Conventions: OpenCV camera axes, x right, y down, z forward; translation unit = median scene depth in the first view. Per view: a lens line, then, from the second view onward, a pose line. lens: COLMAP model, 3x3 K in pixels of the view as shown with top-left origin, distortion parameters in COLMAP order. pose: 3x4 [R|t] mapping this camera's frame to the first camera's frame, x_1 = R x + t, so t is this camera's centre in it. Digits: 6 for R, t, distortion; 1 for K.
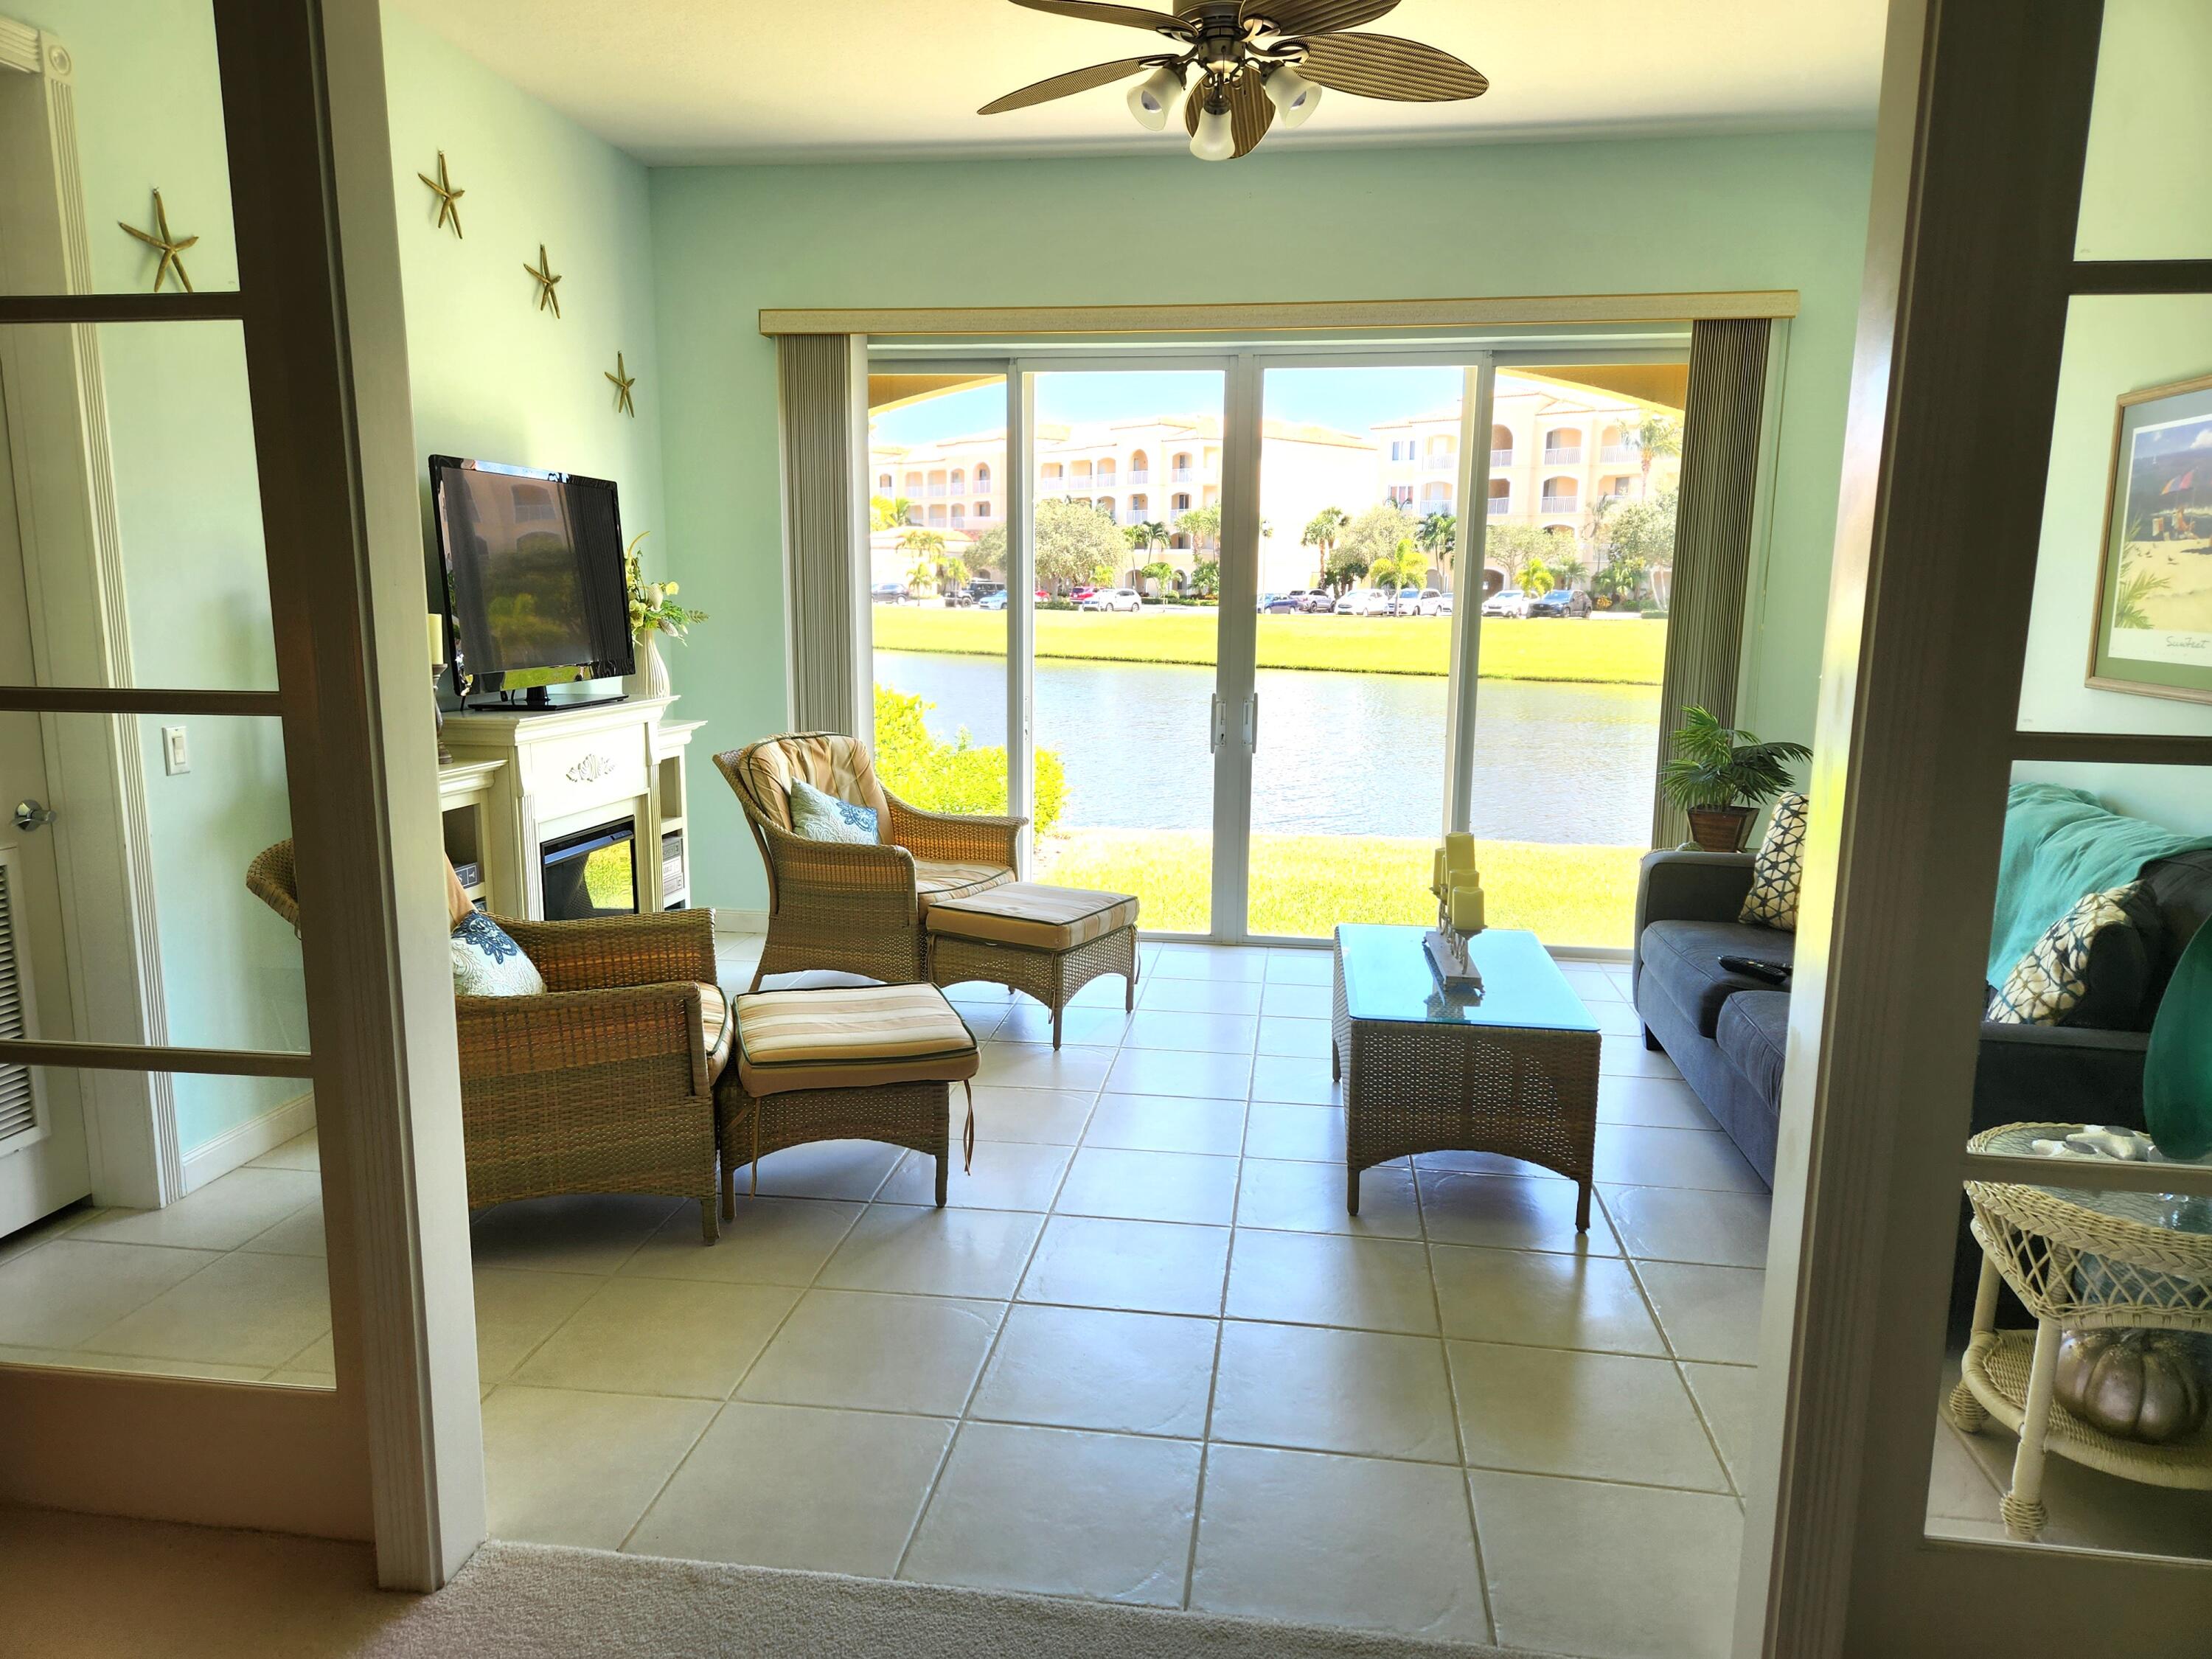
lens RADIAL K [[1463.6, 0, 1119.4], [0, 1463.6, 841.4], [0, 0, 1]] dist [0.082010, -0.071103]
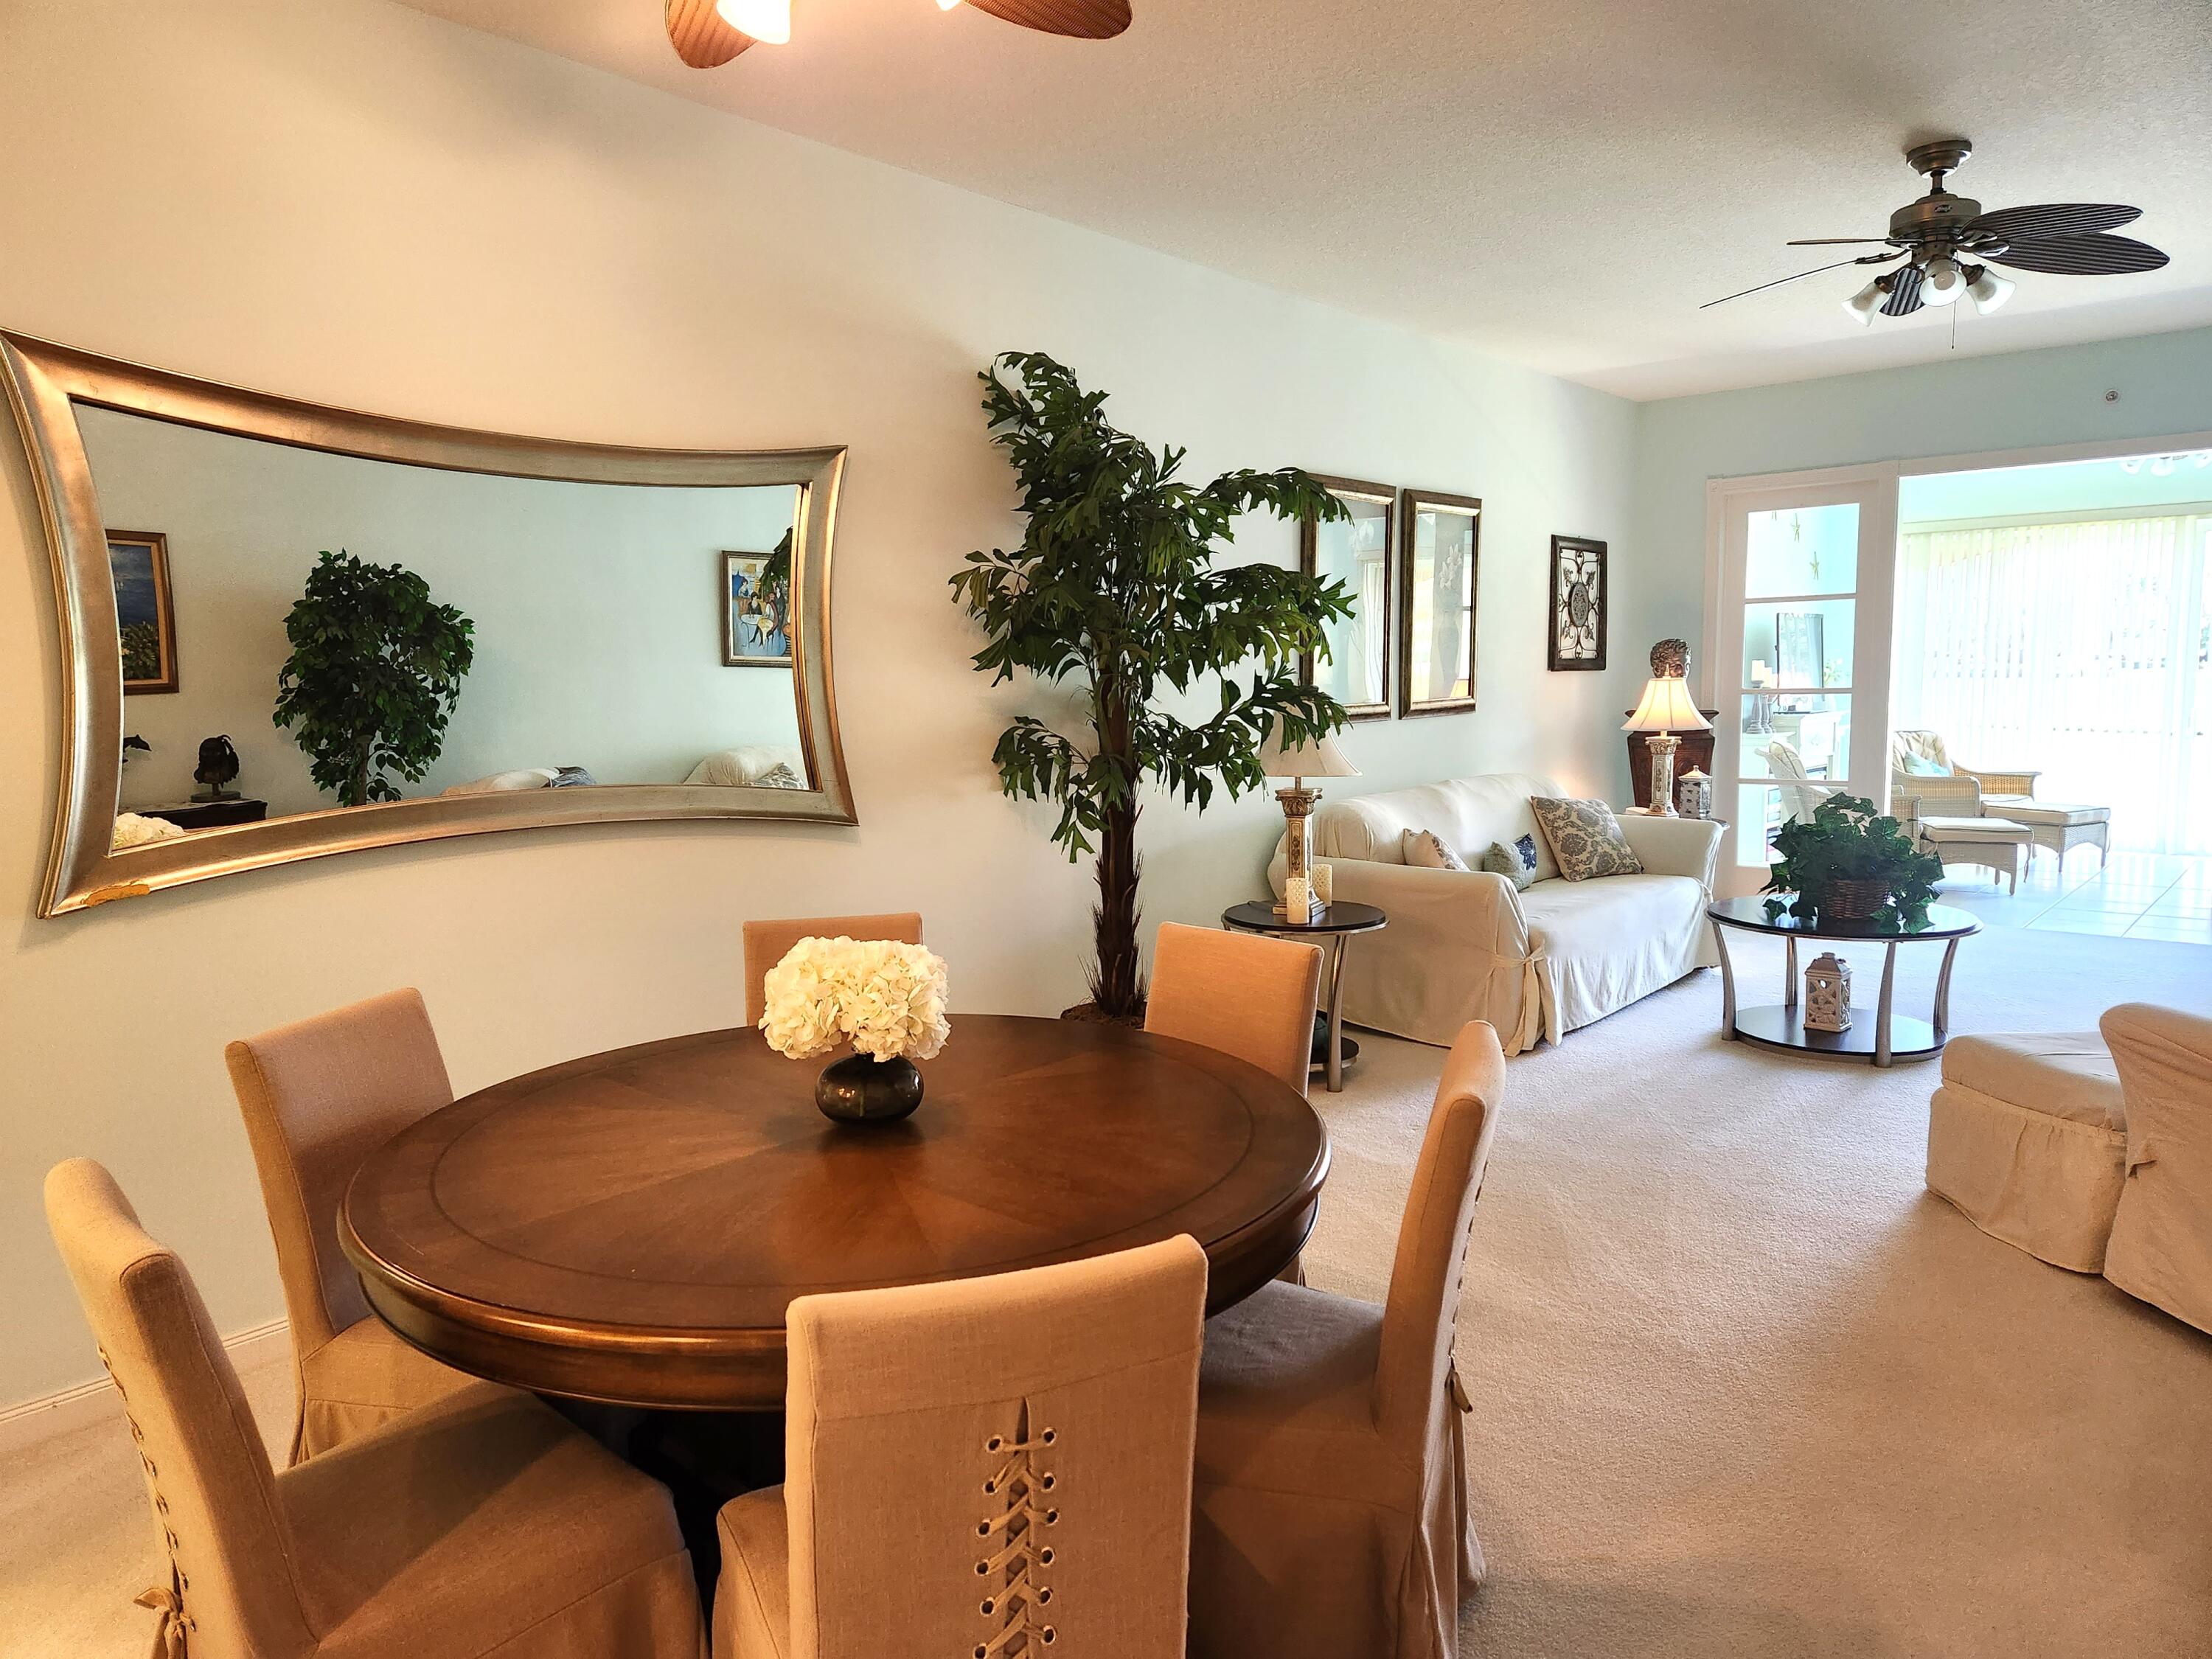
lens RADIAL K [[1448.2, 0, 1096.3], [0, 1448.2, 836.2], [0, 0, 1]] dist [0.076968, -0.061239]
pose [[0.832791, 0.035265, -0.552463, -0.019382], [-0.065522, 0.997233, -0.035114, 0.213401], [0.549696, 0.065441, 0.832797, -1.272983]]
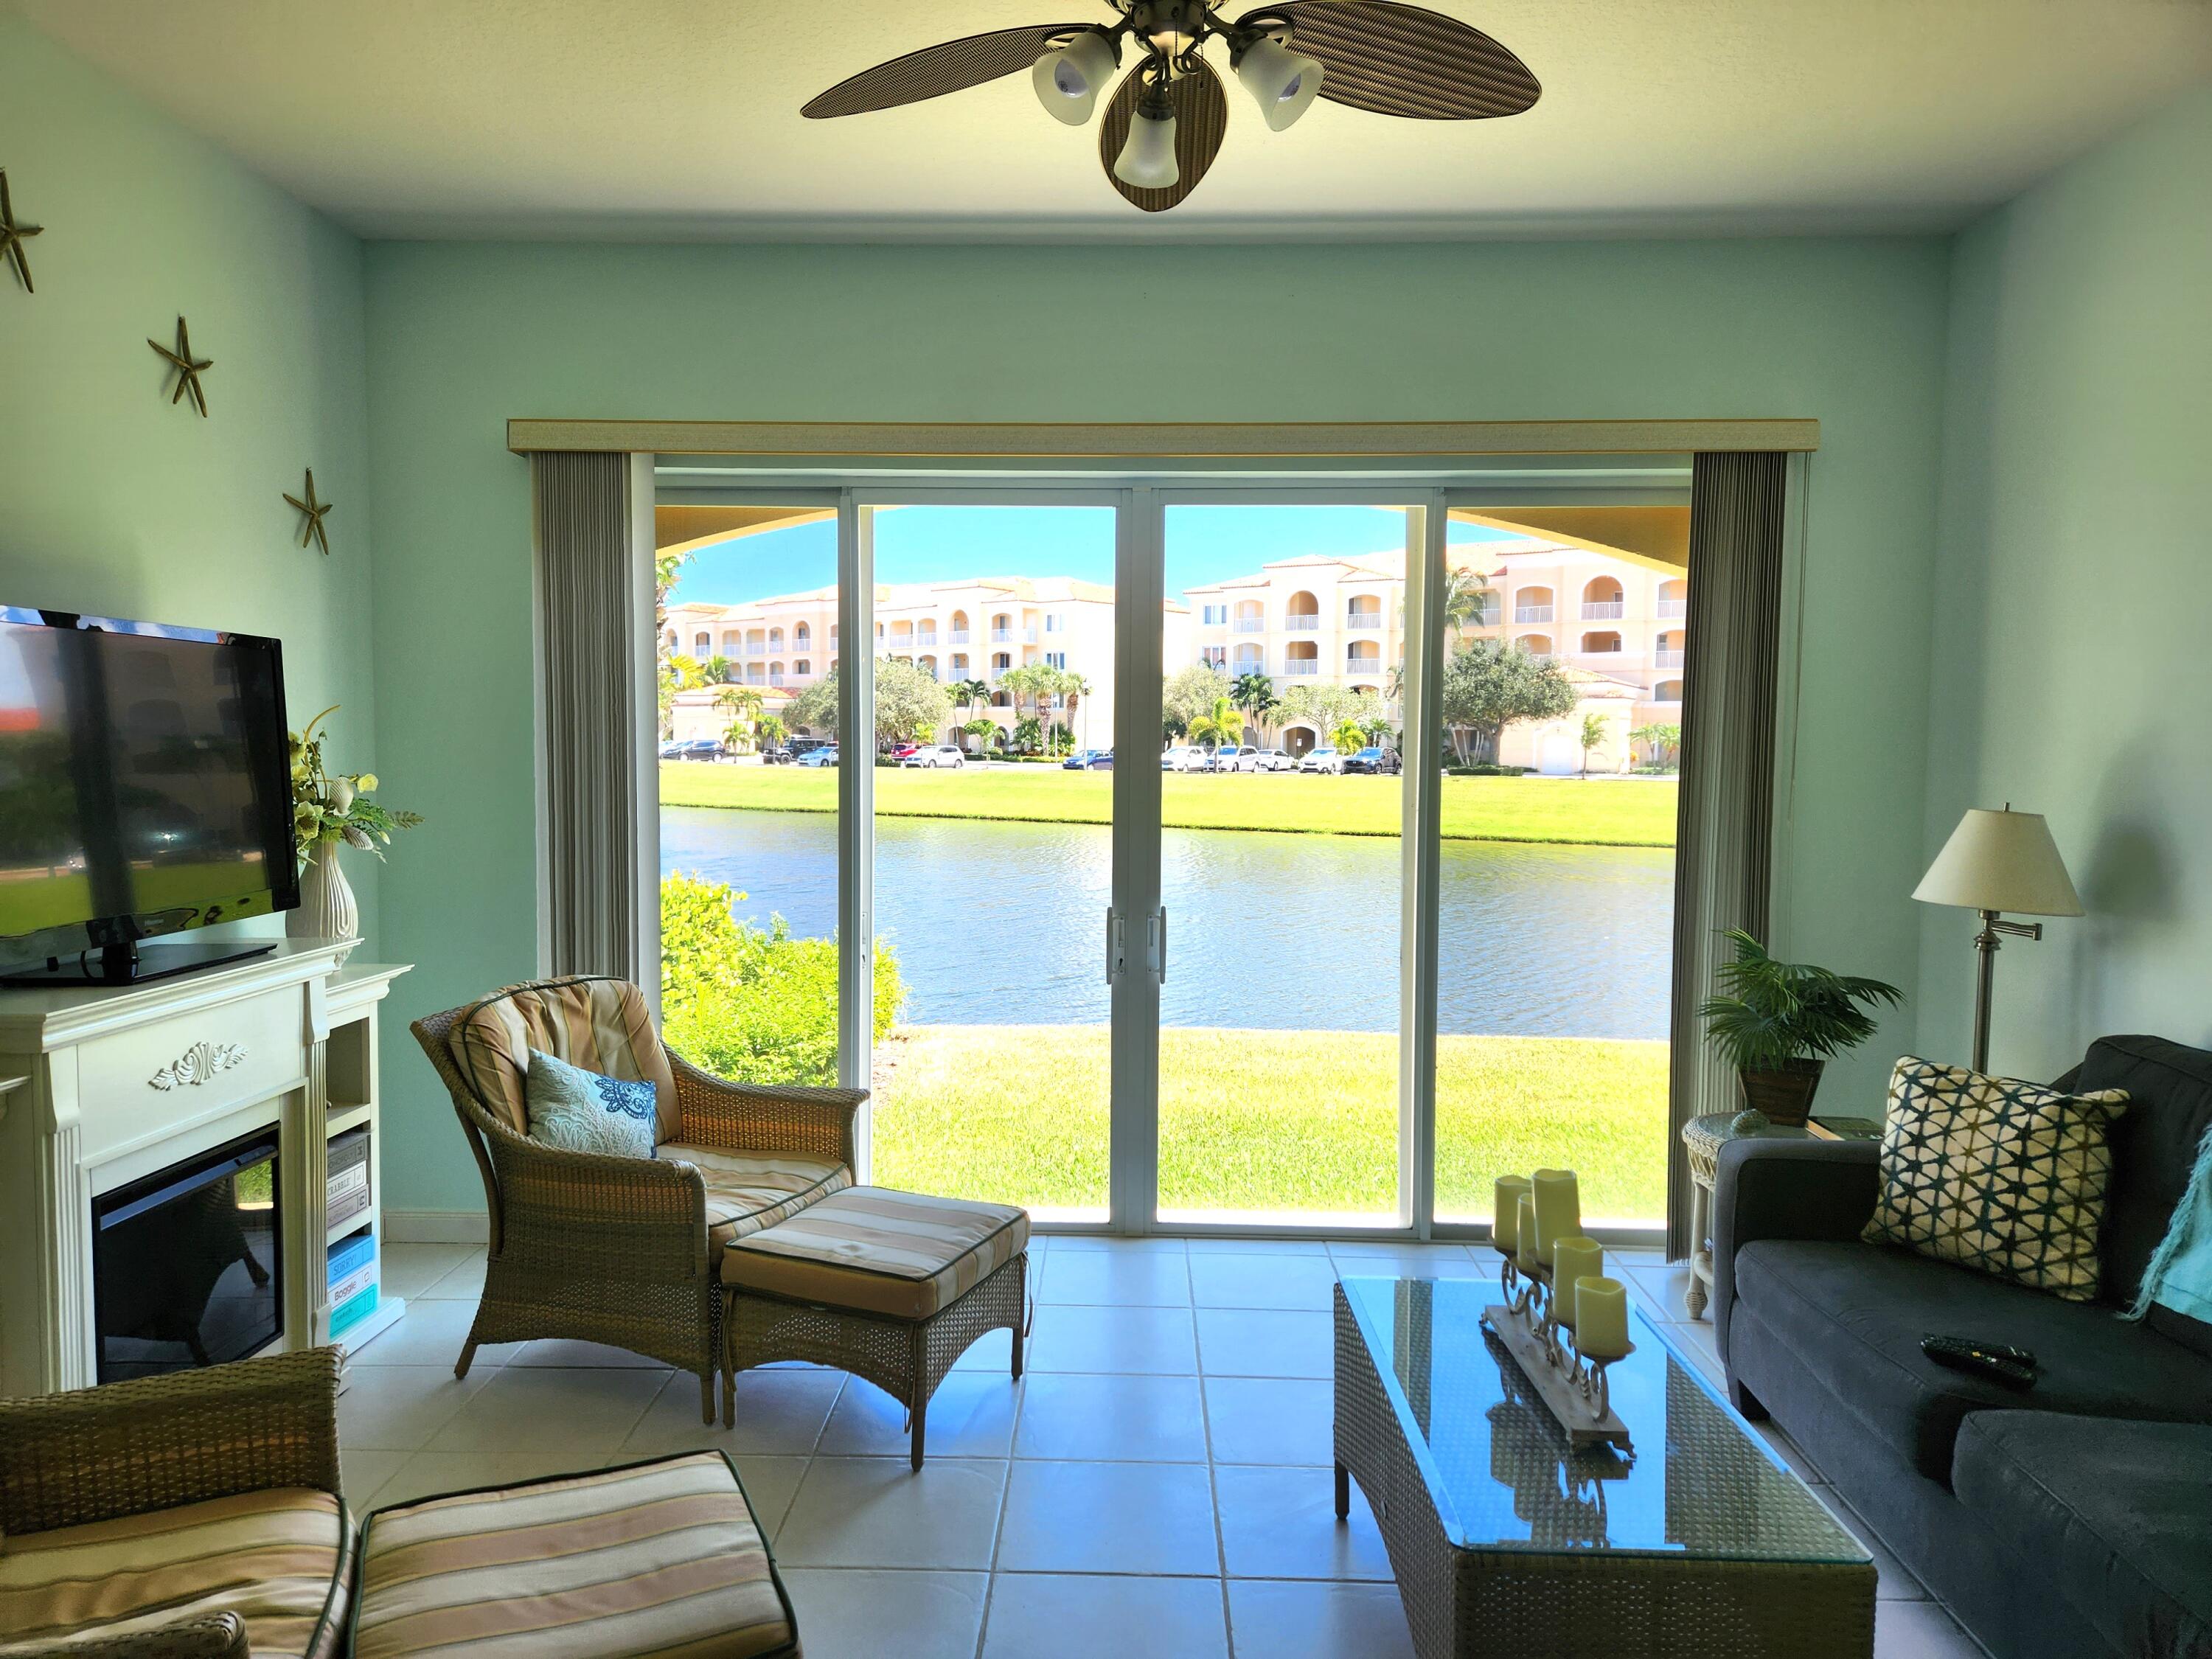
lens RADIAL K [[1448.2, 0, 1096.3], [0, 1448.2, 836.2], [0, 0, 1]] dist [0.076968, -0.061239]
pose [[0.994184, -0.009423, 0.107285, -0.025649], [0.020771, 0.994239, -0.105154, -0.061476], [-0.105676, 0.106771, 0.988652, 0.250165]]
